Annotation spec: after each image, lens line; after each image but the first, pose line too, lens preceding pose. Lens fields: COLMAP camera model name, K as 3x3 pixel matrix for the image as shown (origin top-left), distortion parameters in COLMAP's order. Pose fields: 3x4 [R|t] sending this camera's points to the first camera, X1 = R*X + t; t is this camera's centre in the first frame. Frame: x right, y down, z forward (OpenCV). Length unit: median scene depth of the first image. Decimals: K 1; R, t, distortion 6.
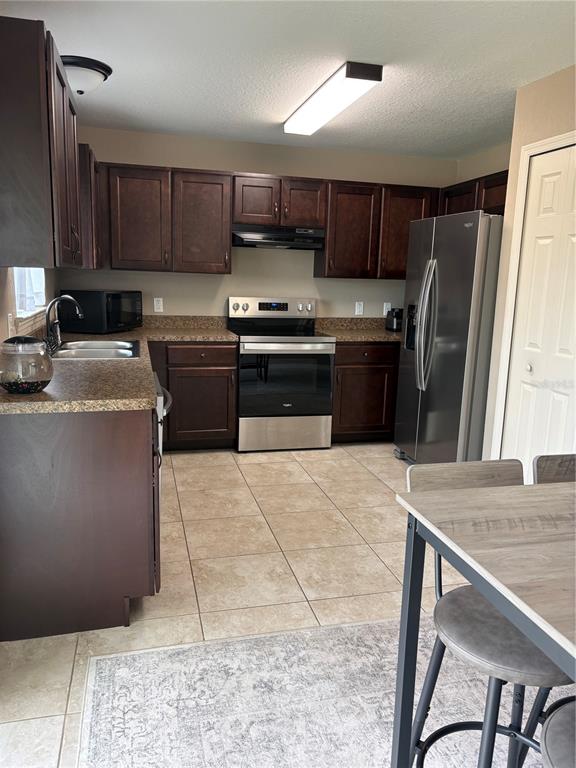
lens RADIAL K [[593.7, 0, 289.5], [0, 593.7, 386.5], [0, 0, 1]] dist [0.039845, -0.043640]
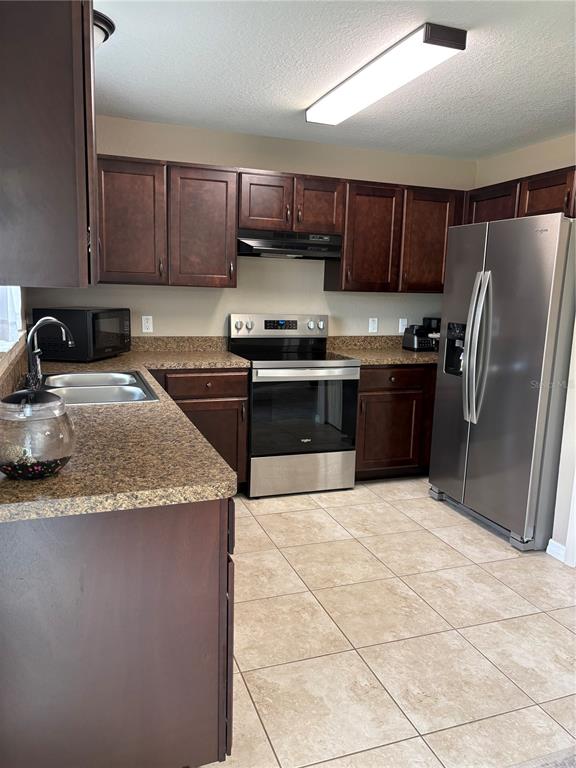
lens RADIAL K [[592.1, 0, 288.0], [0, 592.1, 384.0], [0, 0, 1]] dist [0.018890, -0.009067]
pose [[0.995261, -0.018093, 0.095540, -0.113018], [0.019886, 0.999643, -0.017845, -0.036751], [-0.095183, 0.019660, 0.995266, 0.161876]]
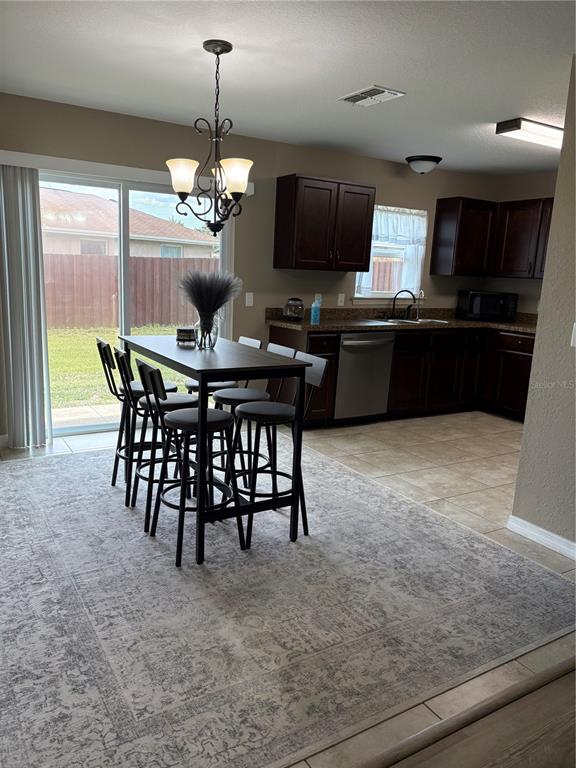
lens RADIAL K [[596.6, 0, 285.4], [0, 596.6, 387.5], [0, 0, 1]] dist [0.045948, -0.002142]
pose [[0.302505, 0.177979, -0.936384, 0.919328], [-0.222841, 0.968391, 0.112073, 0.007555], [0.926732, 0.174762, 0.332604, 0.117327]]
